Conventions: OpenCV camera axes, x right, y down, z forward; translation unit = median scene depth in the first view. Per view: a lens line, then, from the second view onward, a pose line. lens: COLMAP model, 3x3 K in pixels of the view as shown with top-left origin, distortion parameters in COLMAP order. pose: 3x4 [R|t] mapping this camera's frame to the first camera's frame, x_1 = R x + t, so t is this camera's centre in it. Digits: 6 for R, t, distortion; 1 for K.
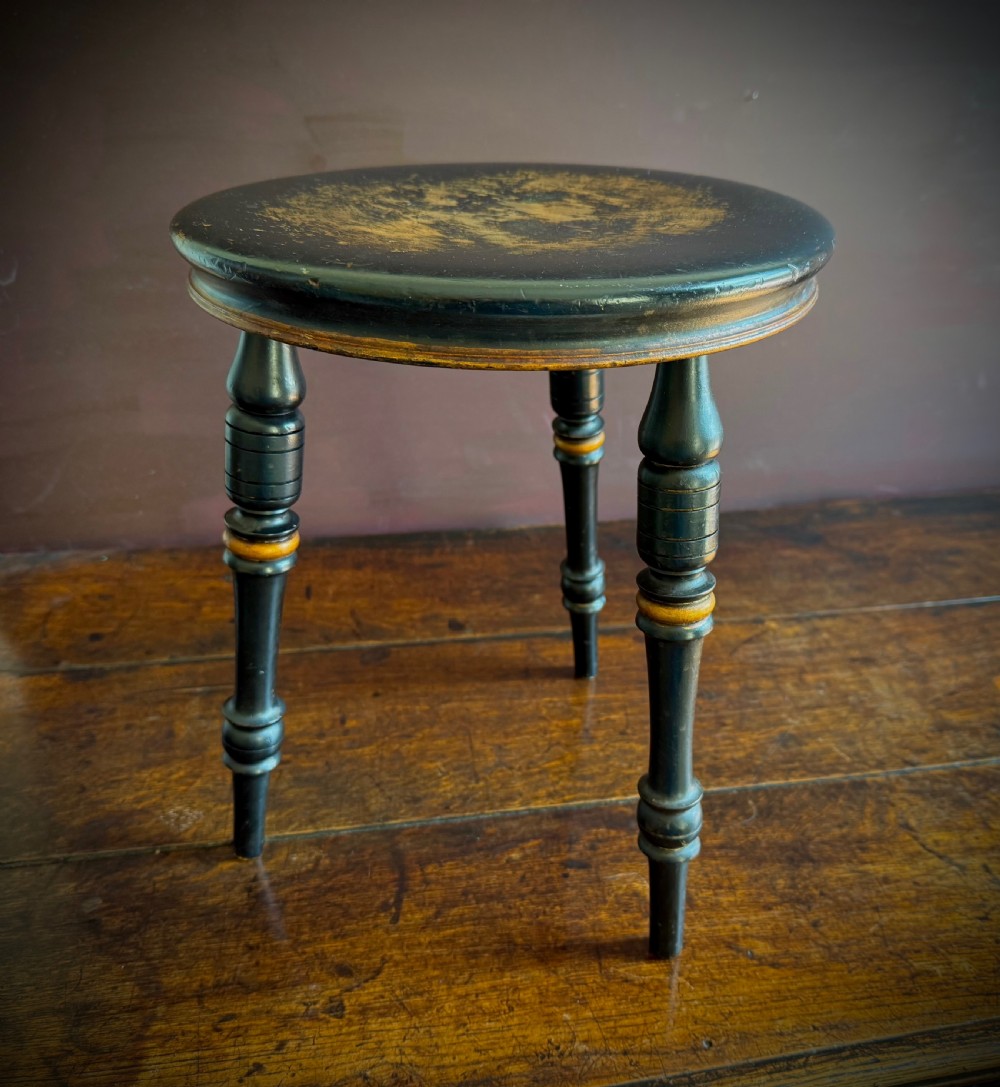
lens RADIAL K [[1030.8, 0, 547.8], [0, 1030.8, 586.7], [0, 0, 1]] dist [0.002945, 0.000000]
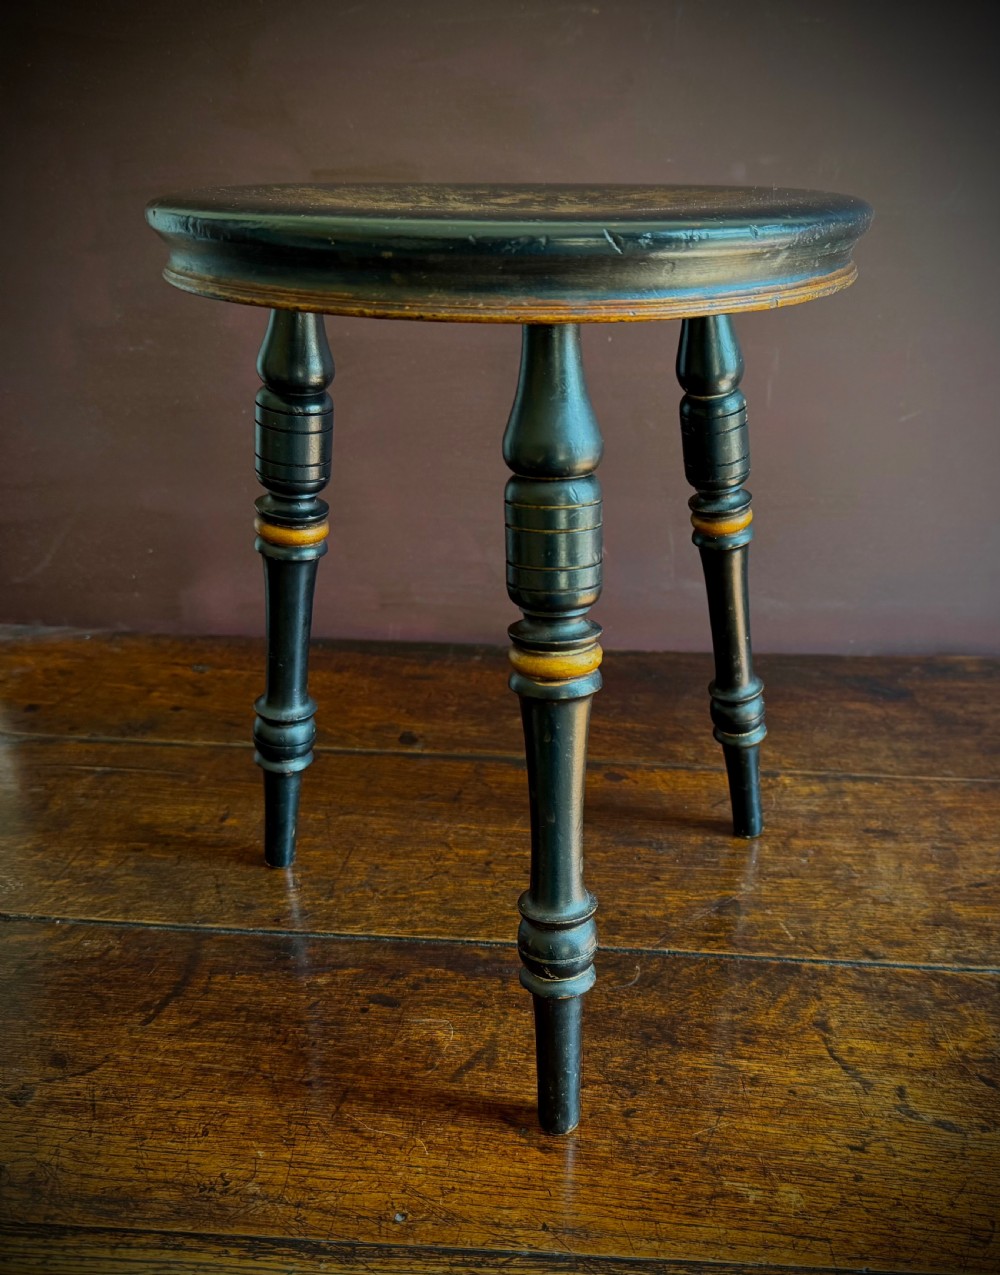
lens RADIAL K [[1219.6, 0, 570.4], [0, 1219.6, 664.2], [0, 0, 1]] dist [0.017260, 0.000000]
pose [[0.966966, 0.086817, -0.239664, 0.344631], [-0.113273, 0.988630, -0.098895, 0.075507], [0.228353, 0.122776, 0.965806, 0.051977]]
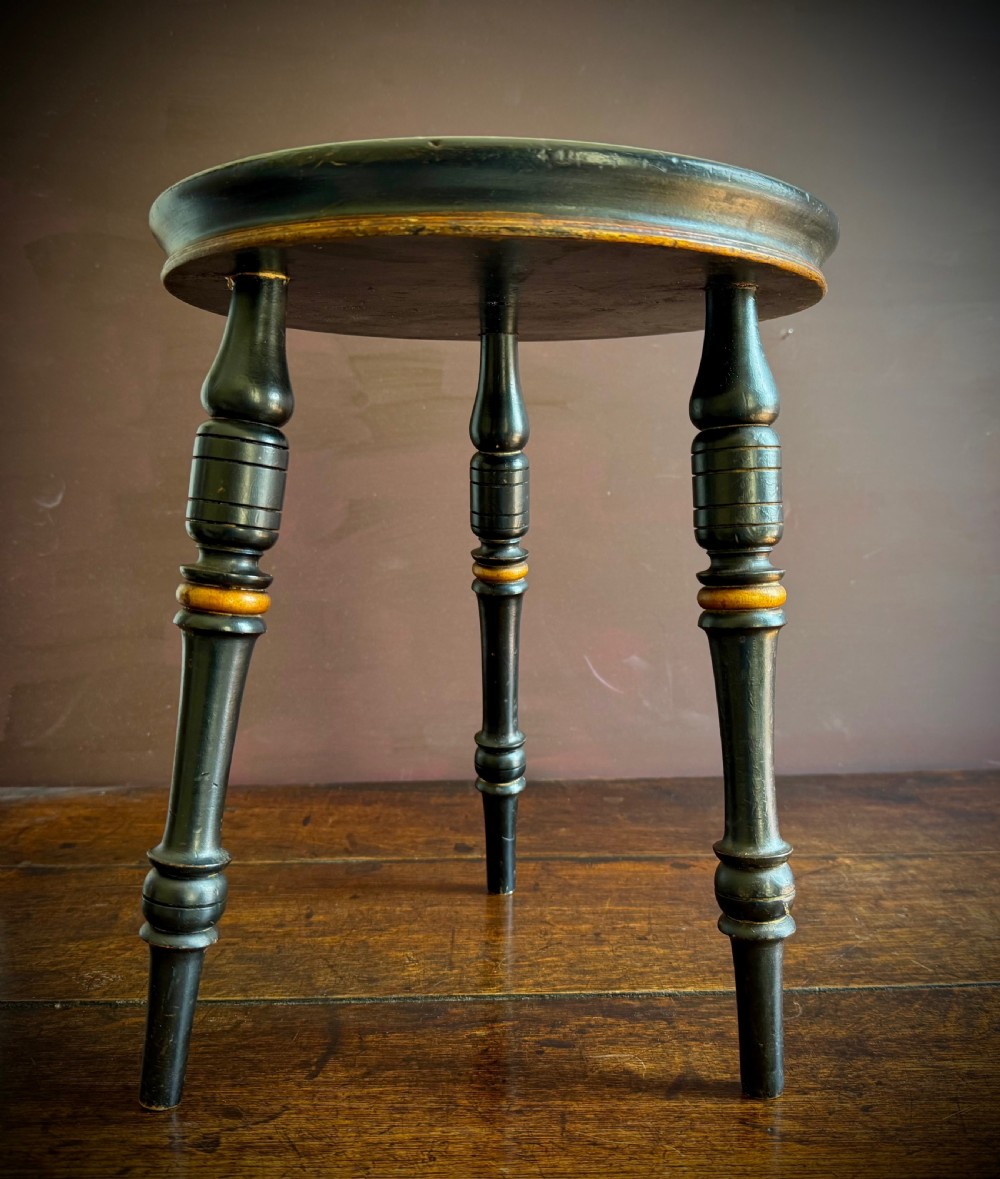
lens RADIAL K [[1144.1, 0, 519.5], [0, 1144.1, 598.2], [0, 0, 1]] dist [-0.016816, 0.000000]
pose [[0.990448, -0.013856, -0.137190, 0.110814], [-0.043172, 0.913754, -0.403968, 0.280879], [0.130956, 0.406032, 0.904427, 0.075050]]
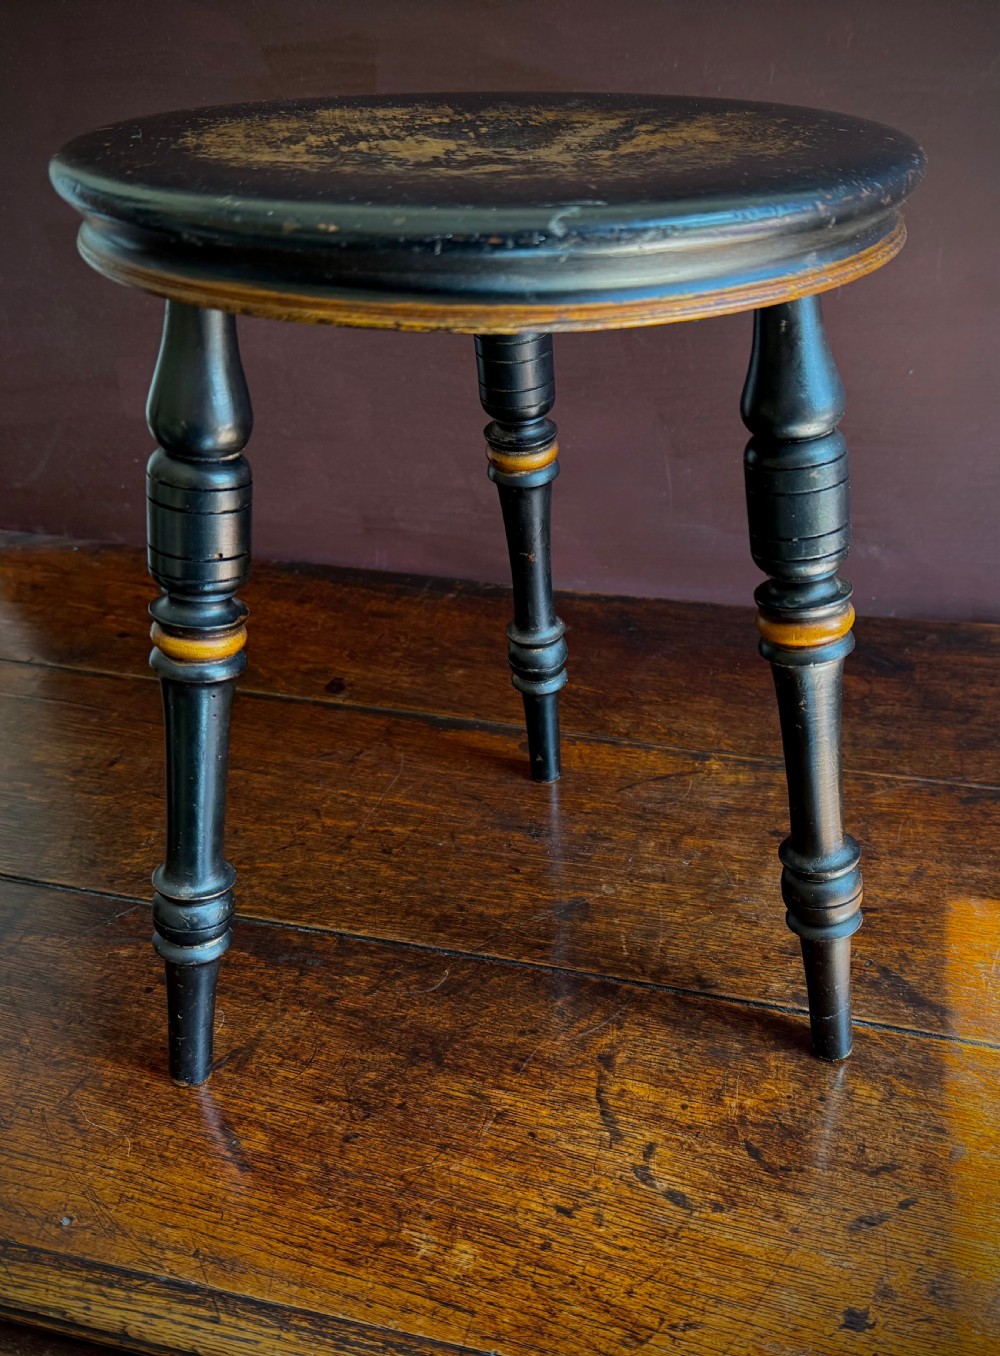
lens RADIAL K [[1289.2, 0, 603.1], [0, 1289.2, 700.2], [0, 0, 1]] dist [0.047869, 0.000000]
pose [[0.903163, 0.181674, -0.388962, 0.612578], [-0.176085, 0.983089, 0.050310, -0.048531], [0.391524, 0.023053, 0.919879, 0.180830]]
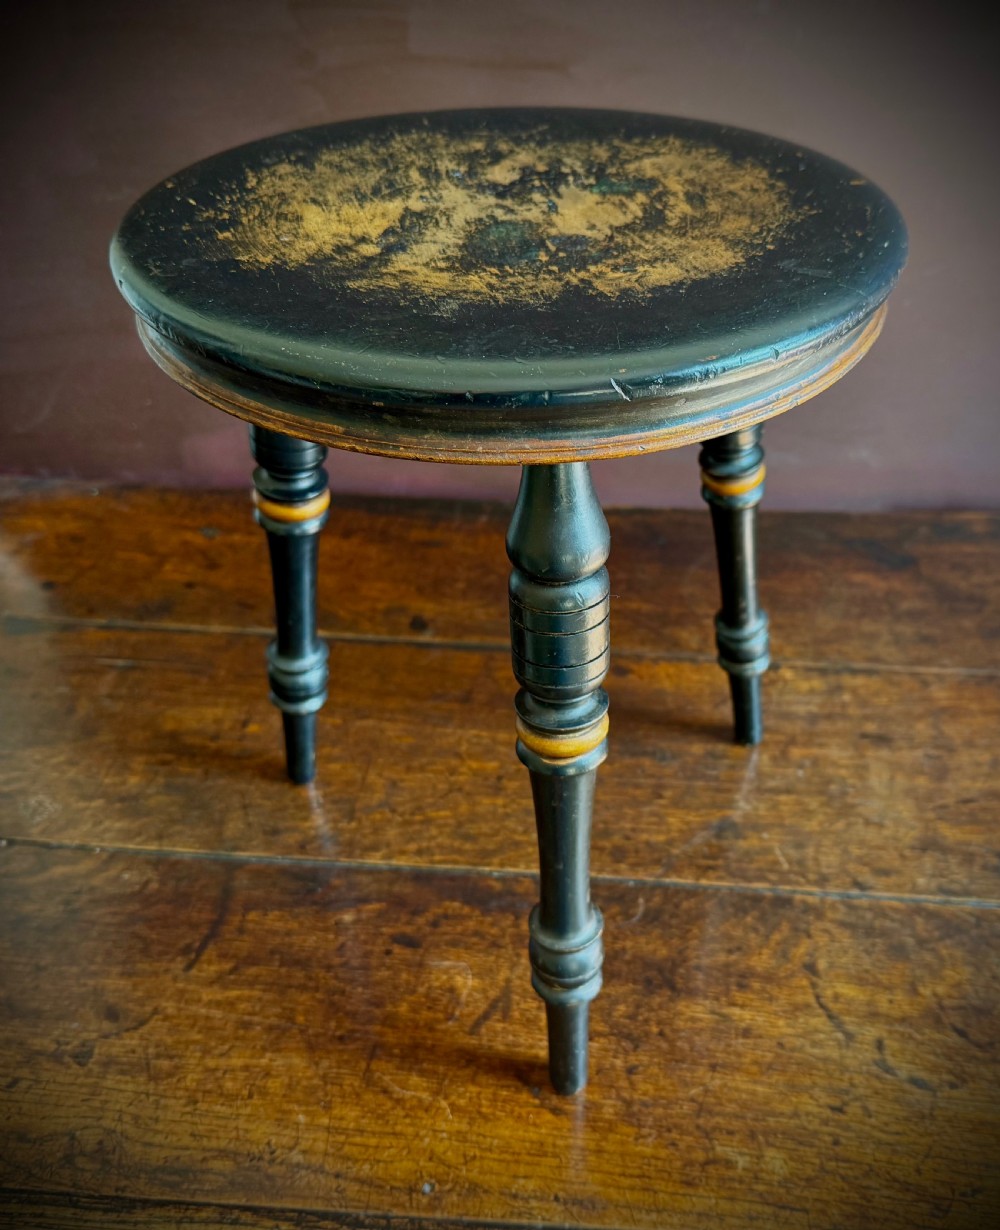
lens RADIAL K [[1180.5, 0, 567.0], [0, 1180.5, 649.9], [0, 0, 1]] dist [0.017056, 0.000000]
pose [[0.965352, 0.142354, -0.218705, 0.315208], [-0.108761, 0.981323, 0.158673, -0.139449], [0.237208, -0.129388, 0.962804, 0.073170]]
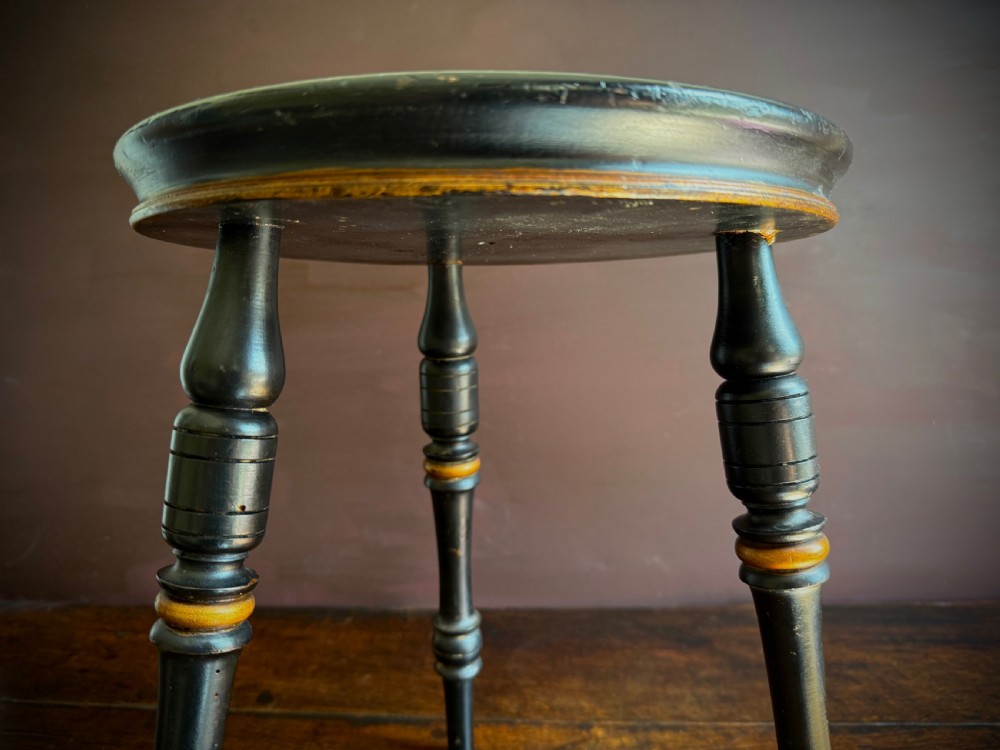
lens RADIAL K [[739.4, 0, 497.4], [0, 739.4, 369.2], [0, 0, 1]] dist [-0.033328, 0.004091]
pose [[0.963168, -0.027141, -0.267527, 0.387144], [-0.086517, 0.910712, -0.403878, 0.019404], [0.254602, 0.412148, 0.874821, 0.395821]]
